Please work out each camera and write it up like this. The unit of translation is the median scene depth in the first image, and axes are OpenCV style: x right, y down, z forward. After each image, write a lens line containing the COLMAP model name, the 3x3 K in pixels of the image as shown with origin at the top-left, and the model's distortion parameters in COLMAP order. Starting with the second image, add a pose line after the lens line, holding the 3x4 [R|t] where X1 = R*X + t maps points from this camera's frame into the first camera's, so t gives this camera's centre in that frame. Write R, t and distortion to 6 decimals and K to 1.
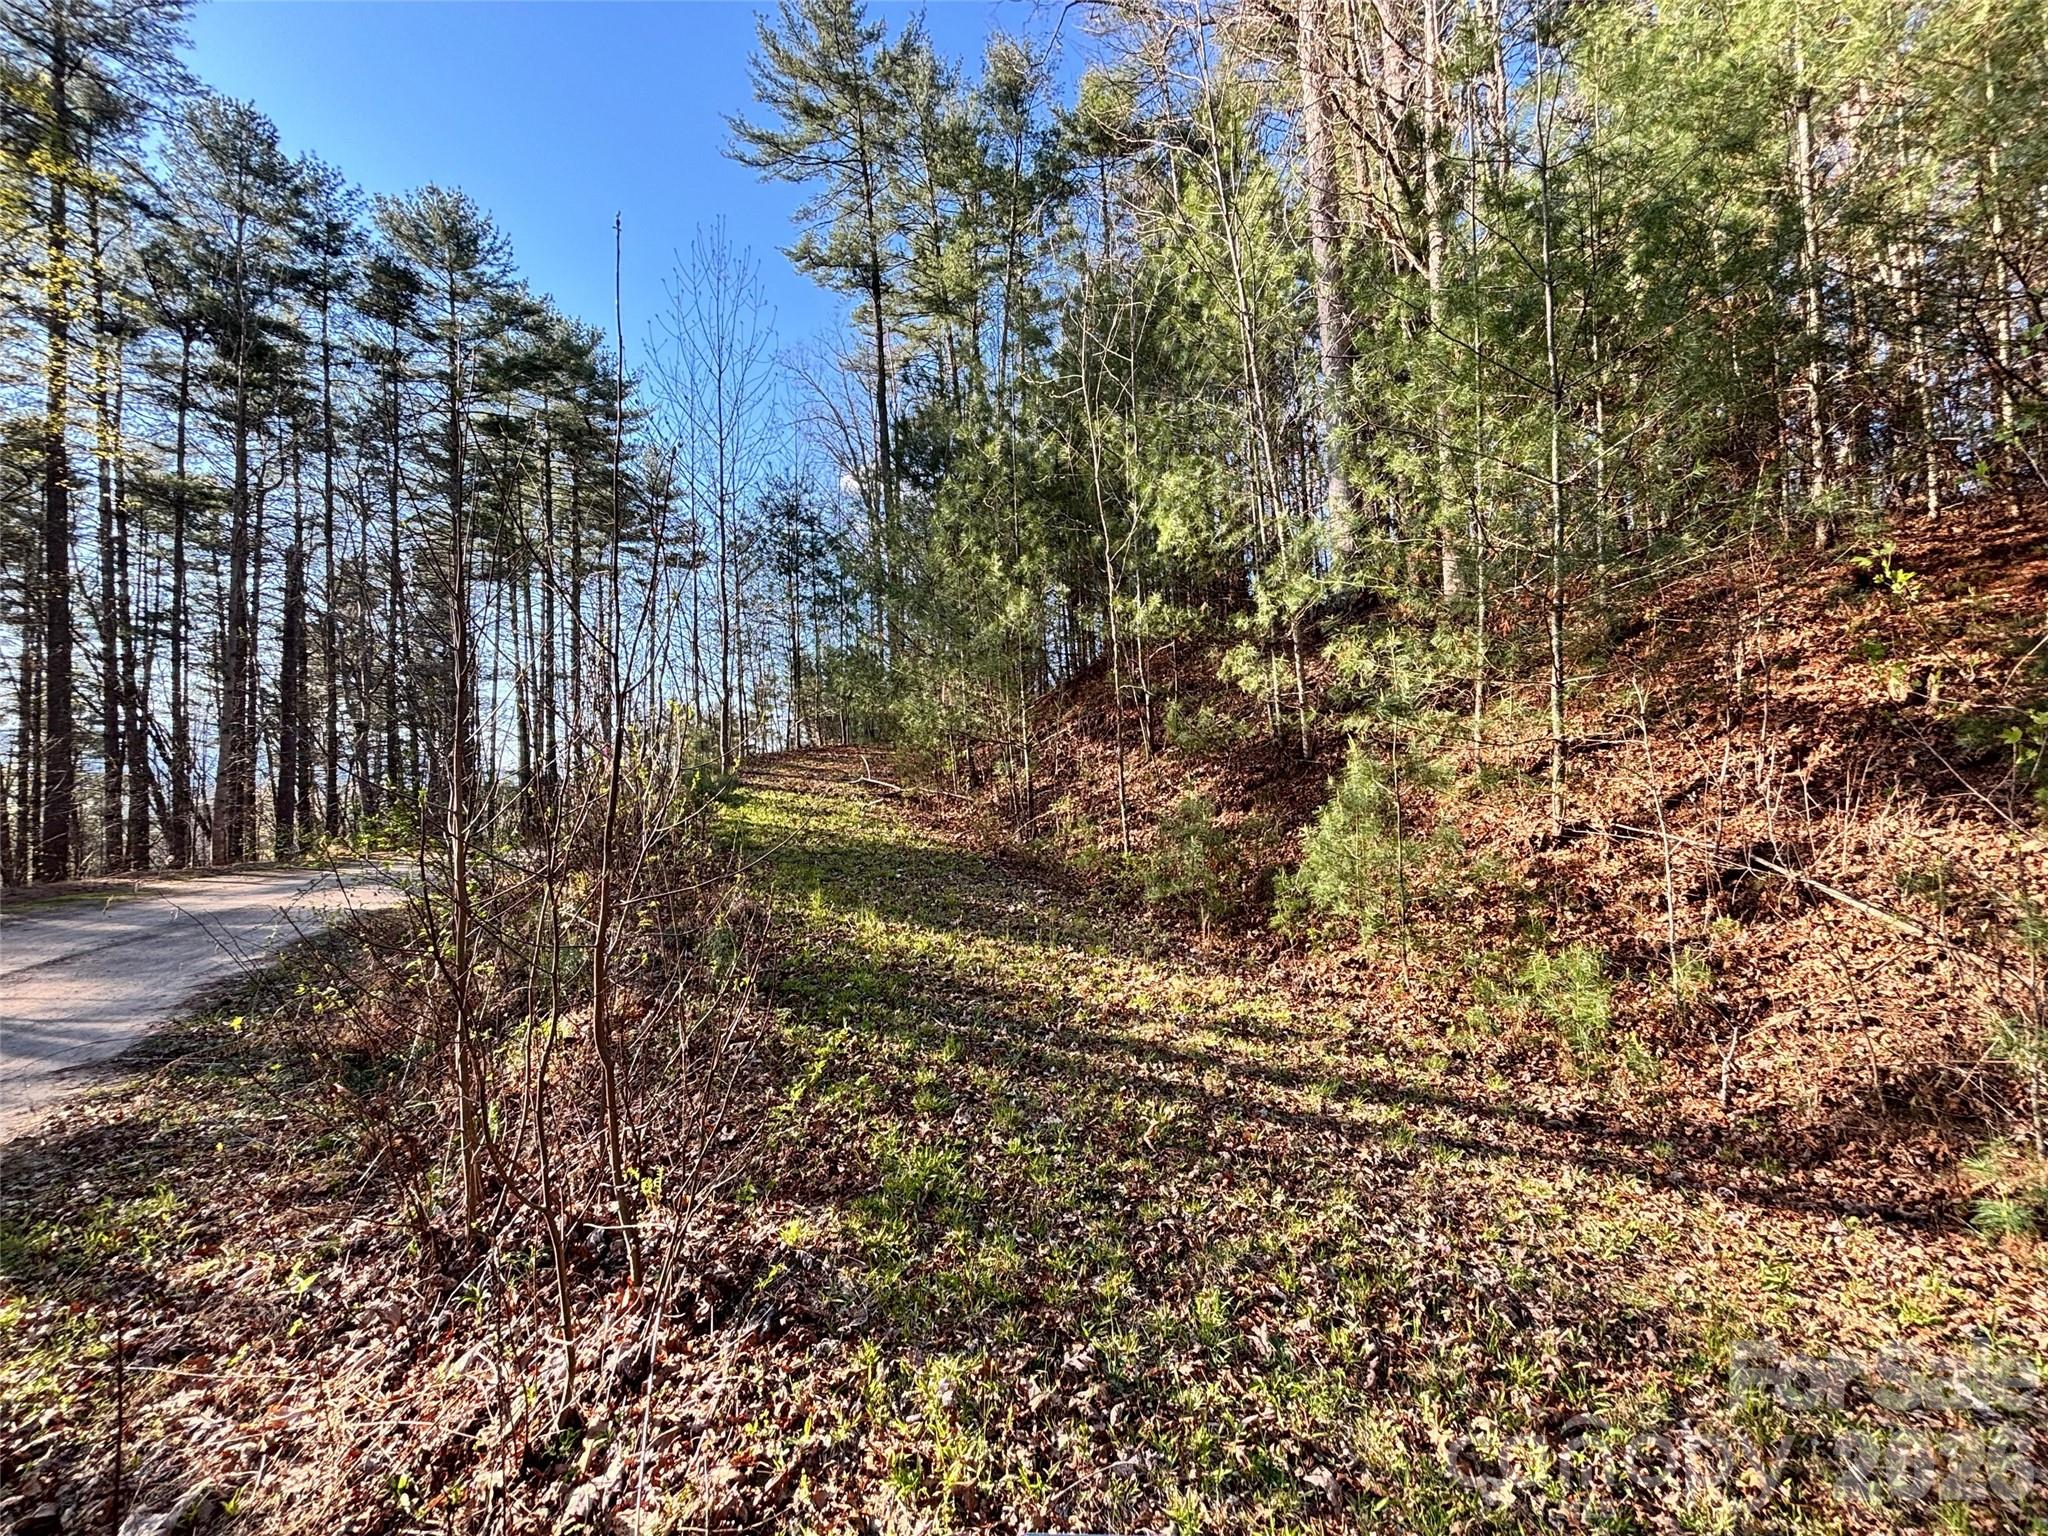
lens RADIAL K [[826.3, 0, 1018.1], [0, 826.3, 755.4], [0, 0, 1]] dist [-0.000158, 0.000151]
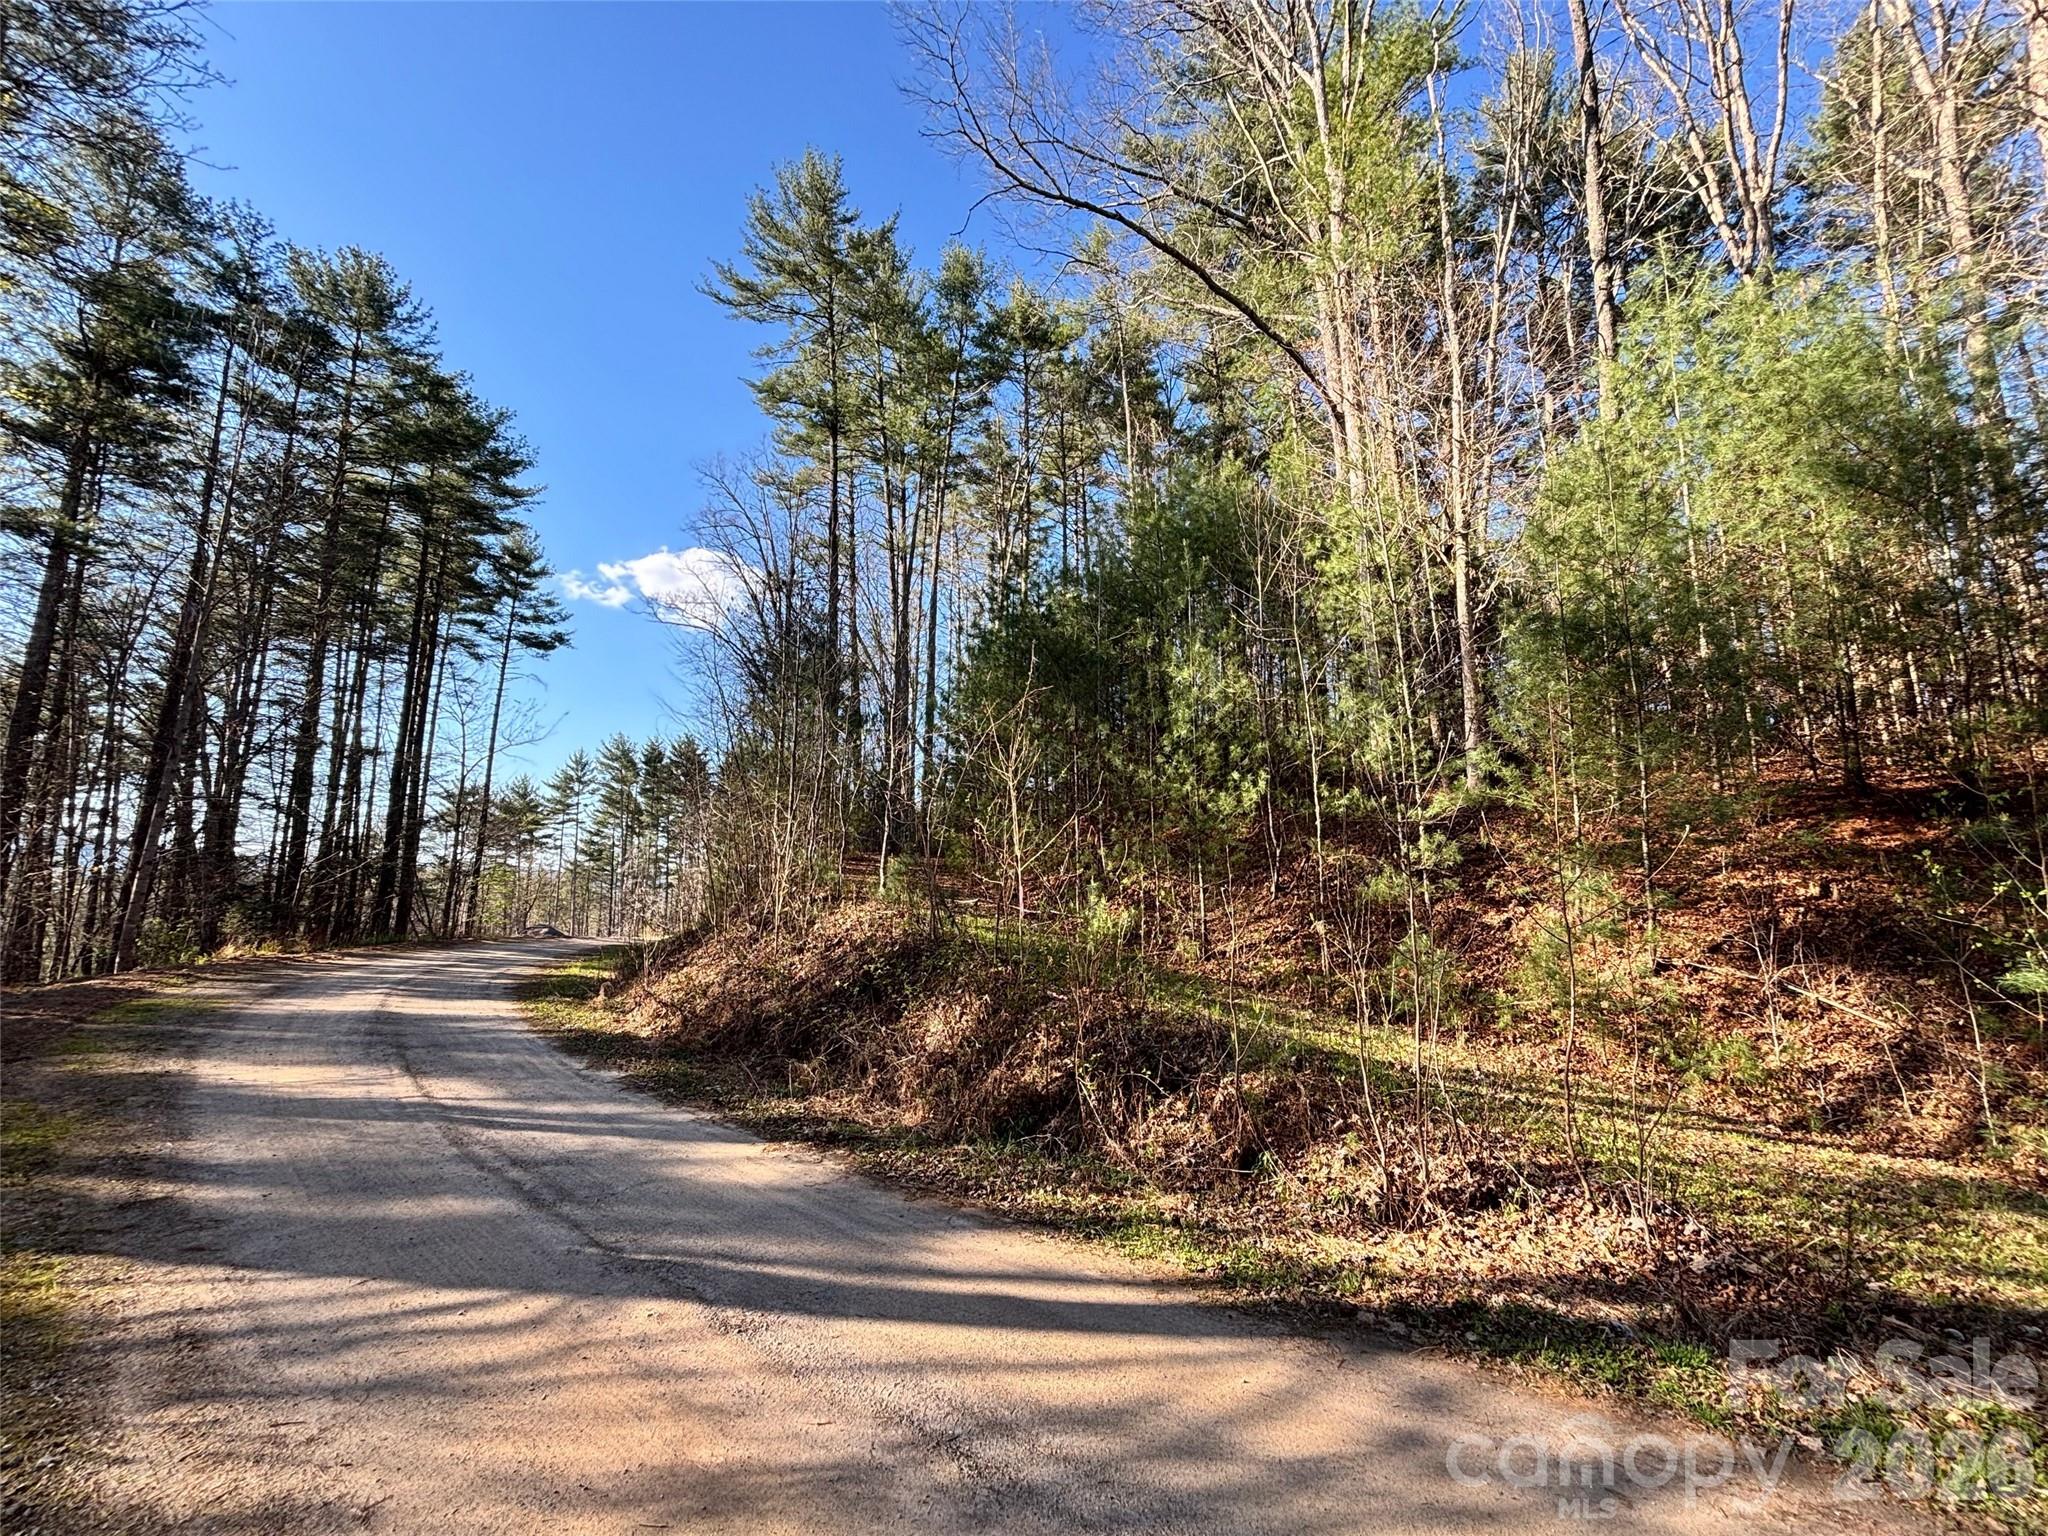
lens RADIAL K [[826.3, 0, 1018.1], [0, 826.3, 755.4], [0, 0, 1]] dist [-0.000158, 0.000151]
pose [[0.974730, 0.084129, 0.206940, -0.106507], [-0.055066, 0.988277, -0.142398, -0.001990], [-0.216493, 0.127404, 0.967935, -0.040459]]
